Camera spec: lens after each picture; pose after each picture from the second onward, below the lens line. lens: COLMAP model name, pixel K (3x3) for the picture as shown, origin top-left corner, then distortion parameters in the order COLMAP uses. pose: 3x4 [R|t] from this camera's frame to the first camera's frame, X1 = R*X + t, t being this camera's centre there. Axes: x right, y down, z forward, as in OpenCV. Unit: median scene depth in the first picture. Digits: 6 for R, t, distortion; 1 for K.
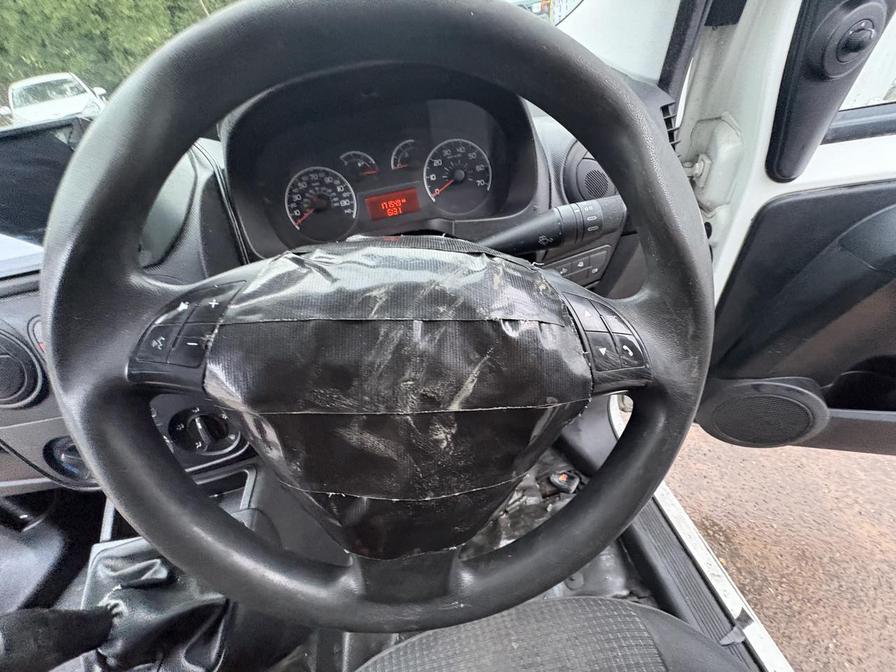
lens RADIAL K [[357.9, 0, 448.0], [0, 357.9, 336.0], [0, 0, 1]] dist [0.000797, -0.000495]
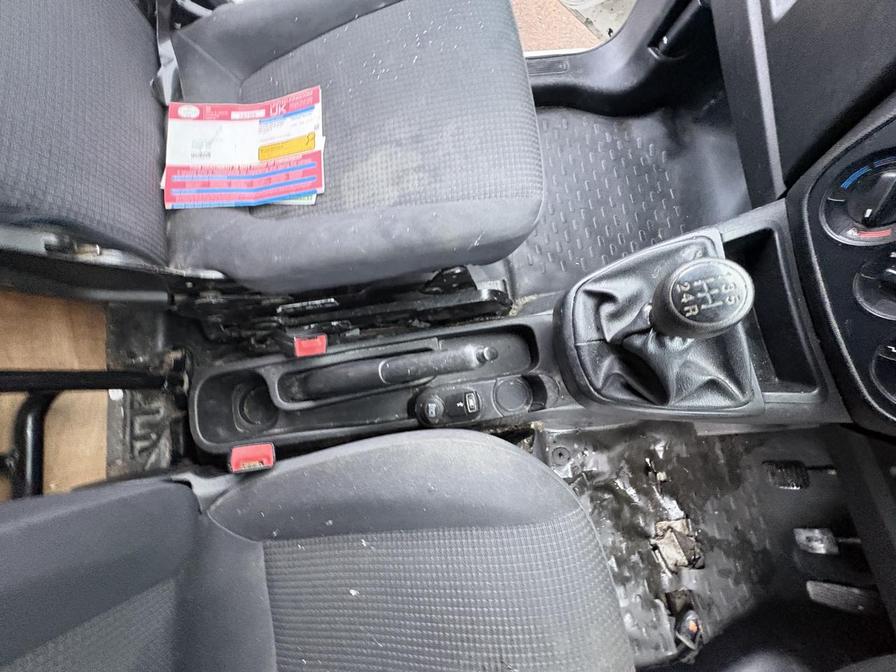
lens RADIAL K [[360.8, 0, 448.0], [0, 360.8, 336.0], [0, 0, 1]] dist [-0.003454, -0.000166]
pose [[-0.034794, 0.999067, -0.025588, -0.673404], [-0.695213, -0.005802, 0.718780, 0.403515], [0.717961, 0.042798, 0.694766, -0.068090]]
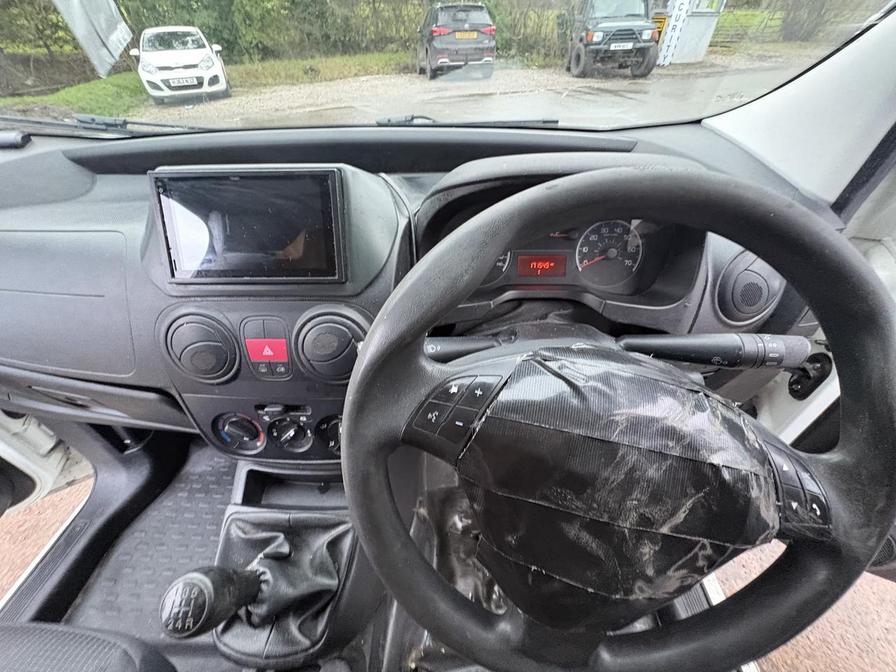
lens RADIAL K [[356.2, 0, 447.2], [0, 356.2, 336.1], [0, 0, 1]] dist [0.000125, -0.000034]
pose [[0.971095, 0.223649, -0.083401, -0.321245], [-0.223492, 0.974640, 0.011336, -0.121816], [0.083821, 0.007631, 0.996452, -0.097577]]
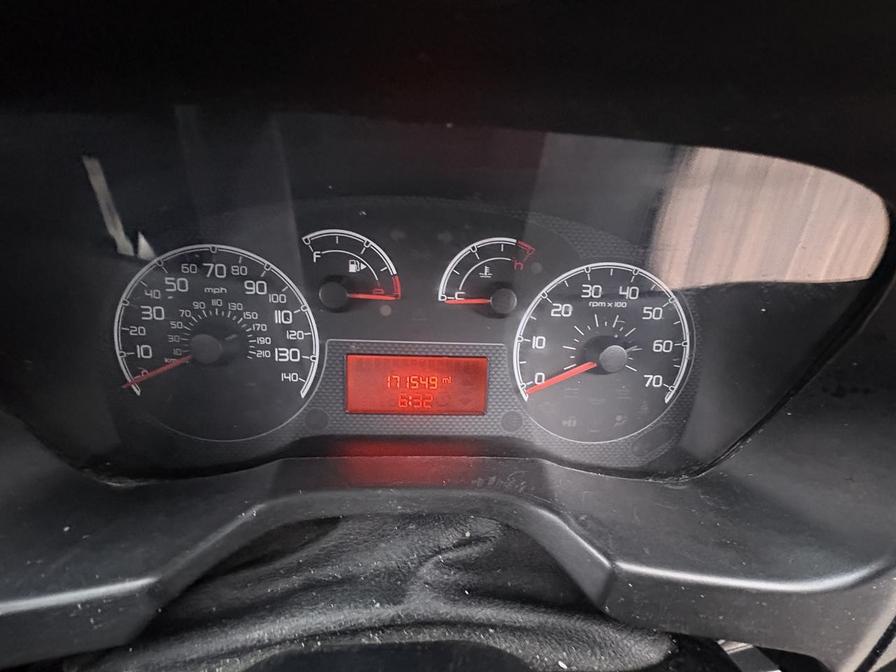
lens RADIAL K [[356.2, 0, 447.2], [0, 356.2, 336.1], [0, 0, 1]] dist [0.000125, -0.000034]
pose [[0.971193, 0.237893, 0.013823, -0.153761], [-0.235301, 0.966543, -0.102121, -0.423862], [-0.037655, 0.095926, 0.994676, 0.690911]]
